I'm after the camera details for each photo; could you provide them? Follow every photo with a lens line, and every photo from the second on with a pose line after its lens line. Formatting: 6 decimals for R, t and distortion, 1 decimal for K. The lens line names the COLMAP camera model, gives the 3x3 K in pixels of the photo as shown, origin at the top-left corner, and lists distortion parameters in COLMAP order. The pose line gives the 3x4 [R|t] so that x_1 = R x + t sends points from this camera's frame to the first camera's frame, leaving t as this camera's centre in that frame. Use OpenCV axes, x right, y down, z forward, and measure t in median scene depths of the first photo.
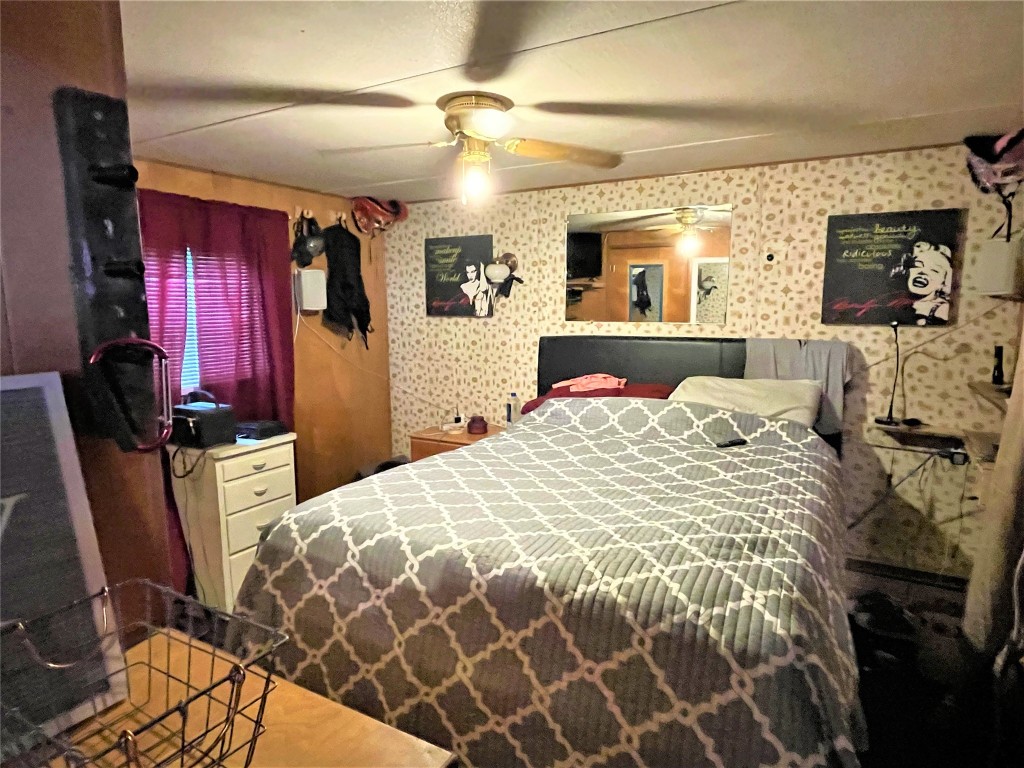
lens RADIAL K [[593.3, 0, 512.0], [0, 593.3, 384.0], [0, 0, 1]] dist [0.002762, -0.024922]
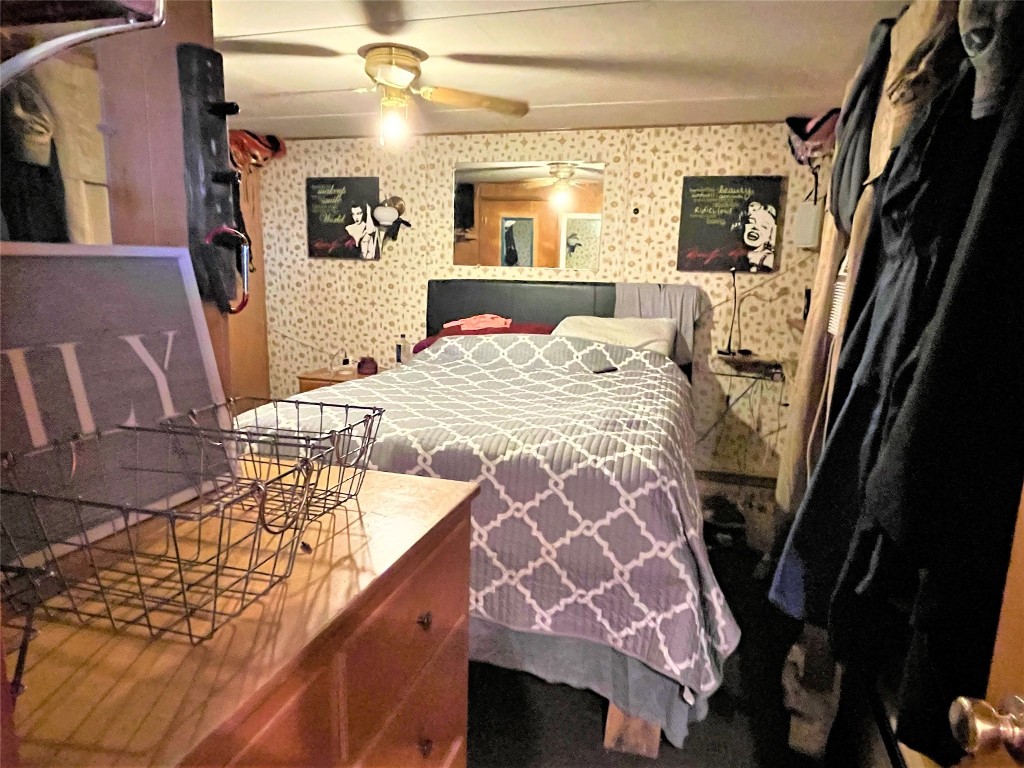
lens RADIAL K [[642.1, 0, 512.0], [0, 642.1, 384.0], [0, 0, 1]] dist [0.048027, -0.145612]
pose [[0.972274, -0.016074, 0.233292, -0.094876], [0.004319, 0.998699, 0.050809, 0.056872], [-0.233805, -0.048393, 0.971079, -0.170033]]
